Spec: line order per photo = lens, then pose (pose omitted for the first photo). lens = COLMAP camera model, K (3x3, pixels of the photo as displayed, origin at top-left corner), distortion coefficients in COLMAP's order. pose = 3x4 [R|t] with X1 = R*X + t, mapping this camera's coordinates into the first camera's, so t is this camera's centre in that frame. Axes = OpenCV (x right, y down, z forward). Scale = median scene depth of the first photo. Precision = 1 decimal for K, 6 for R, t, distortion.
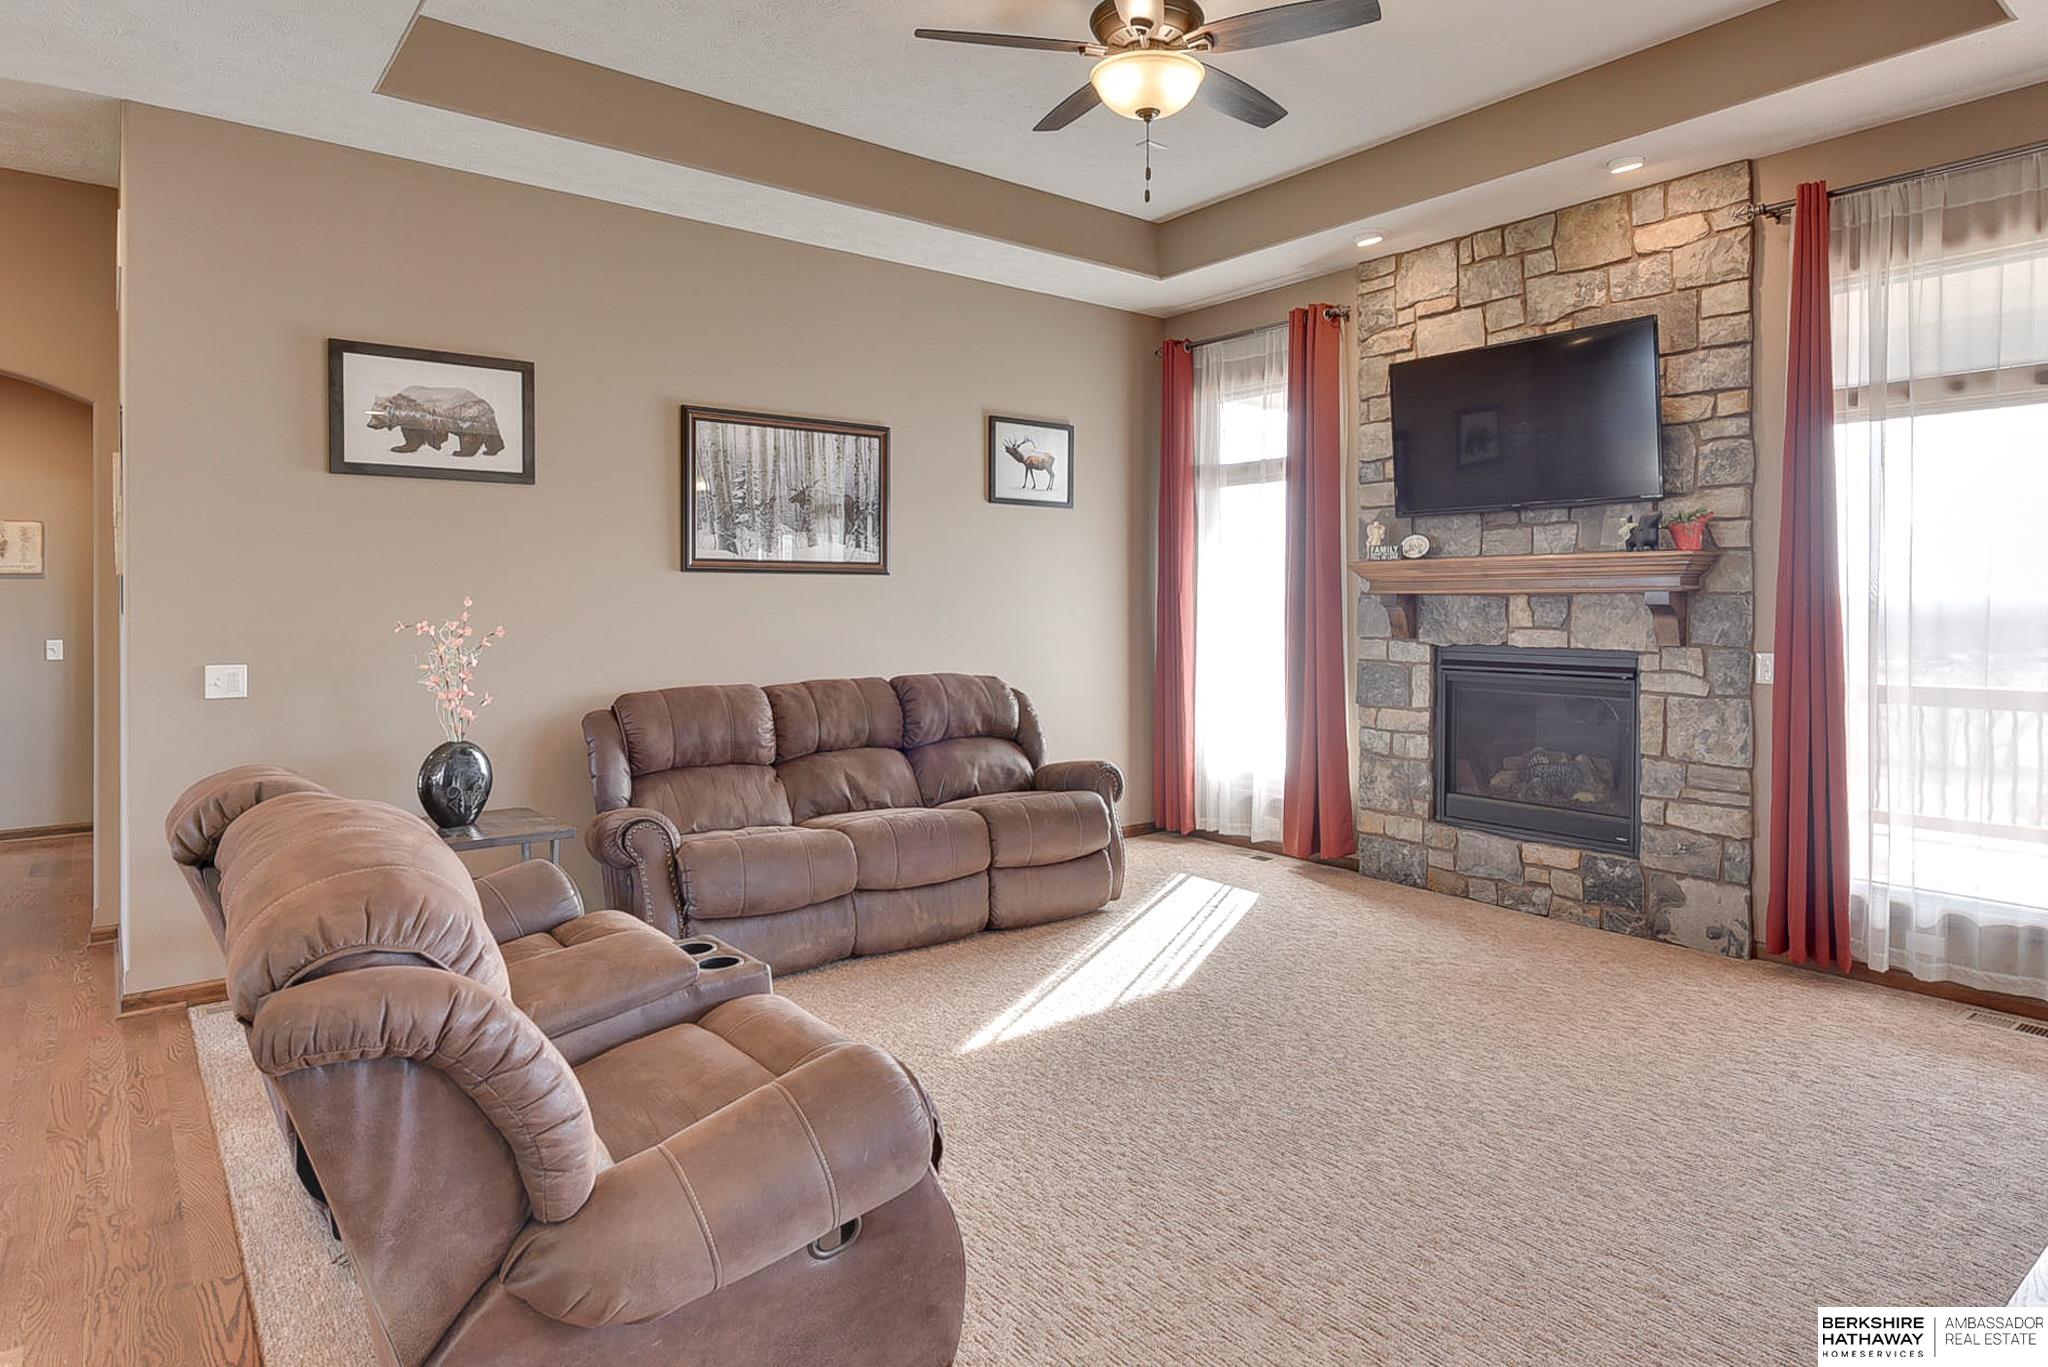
lens RADIAL K [[1165.9, 0, 1088.3], [0, 1165.9, 607.3], [0, 0, 1]] dist [0.003650, -0.000070]
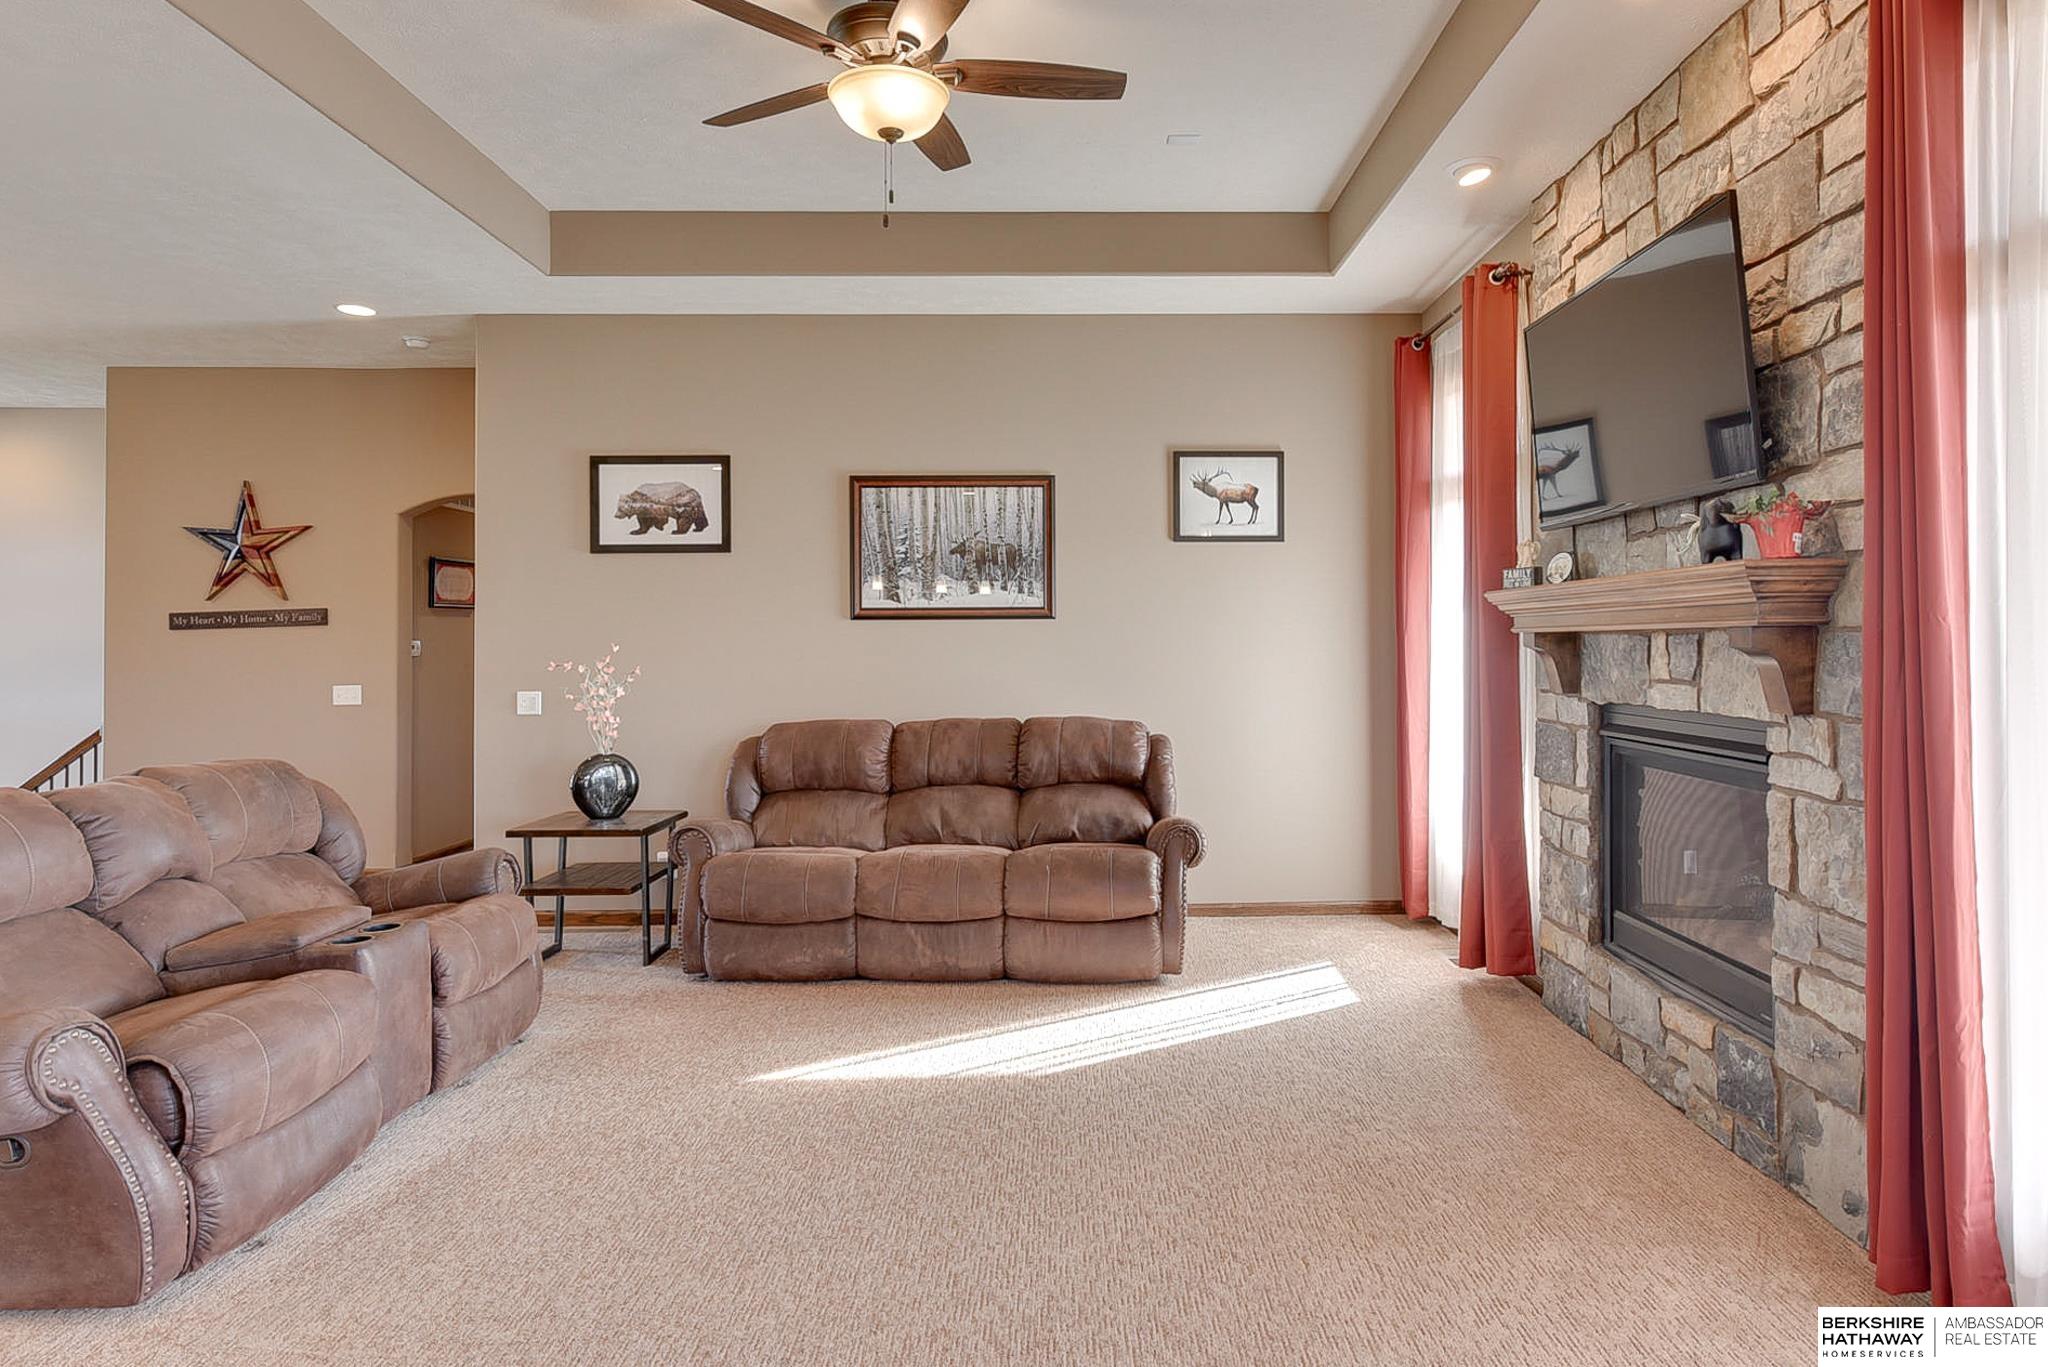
lens RADIAL K [[1129.7, 0, 1086.2], [0, 1129.7, 624.5], [0, 0, 1]] dist [0.010618, -0.003658]
pose [[0.781973, -0.014398, -0.623146, 0.529632], [0.001569, 0.999775, -0.021132, -0.001961], [0.623310, 0.015547, 0.781820, 0.271307]]
